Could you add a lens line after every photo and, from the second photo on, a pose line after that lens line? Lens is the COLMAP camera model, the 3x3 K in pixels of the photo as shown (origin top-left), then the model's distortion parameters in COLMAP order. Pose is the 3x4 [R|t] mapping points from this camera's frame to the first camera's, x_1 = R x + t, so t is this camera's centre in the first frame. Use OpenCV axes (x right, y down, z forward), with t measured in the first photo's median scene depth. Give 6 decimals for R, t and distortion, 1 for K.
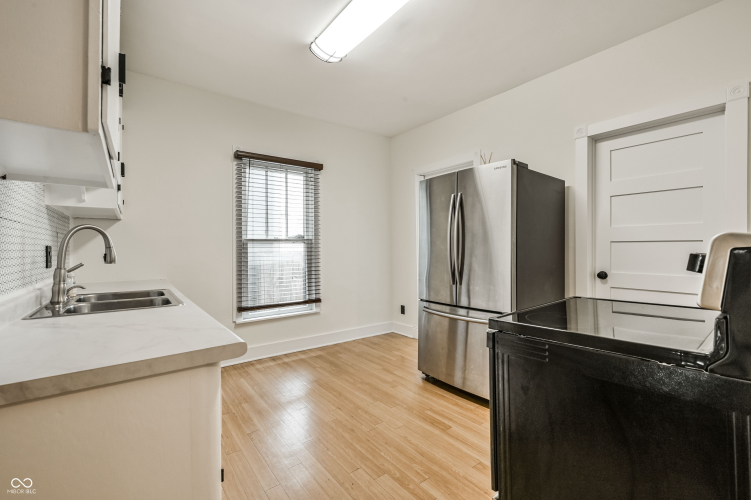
lens RADIAL K [[333.7, 0, 375.7], [0, 333.7, 251.9], [0, 0, 1]] dist [0.002275, -0.000944]
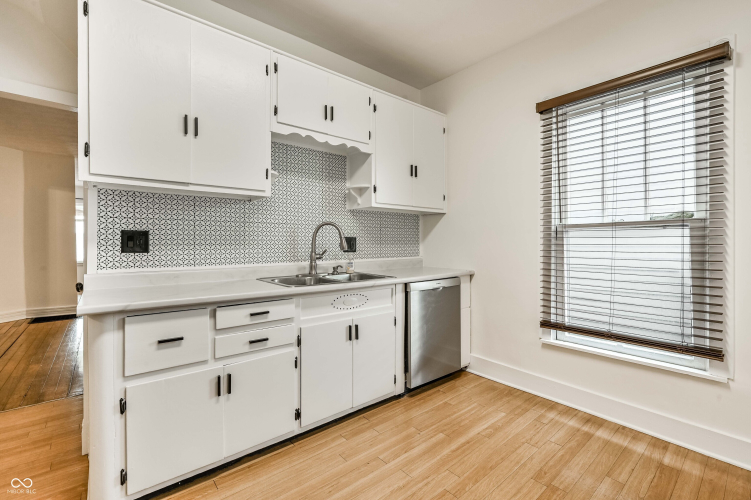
lens RADIAL K [[333.7, 0, 377.7], [0, 333.7, 242.2], [0, 0, 1]] dist [0.002275, -0.000944]
pose [[0.044333, 0.011366, -0.998952, 0.291434], [-0.006946, 0.999915, 0.011069, -0.008496], [0.998993, 0.006448, 0.044408, 0.604872]]
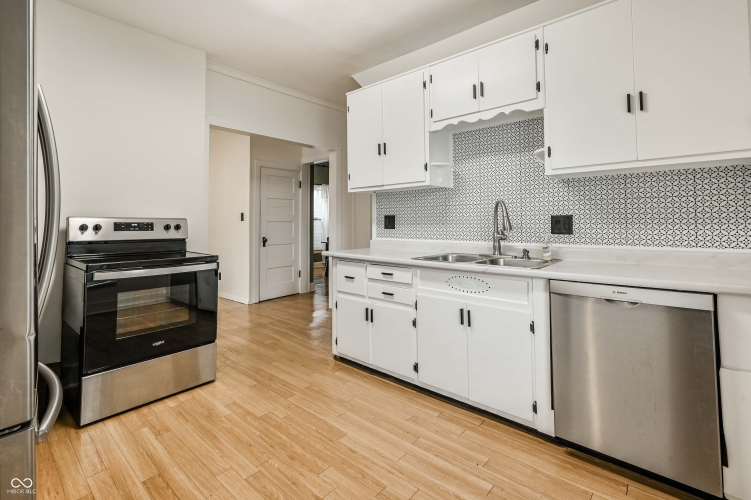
lens RADIAL K [[333.7, 0, 371.7], [0, 333.7, 215.0], [0, 0, 1]] dist [0.002275, -0.000944]
pose [[-0.979007, 0.002152, -0.203815, -0.059912], [0.006809, 0.999731, -0.022150, -0.000348], [0.203713, -0.023073, -0.978759, 1.147436]]
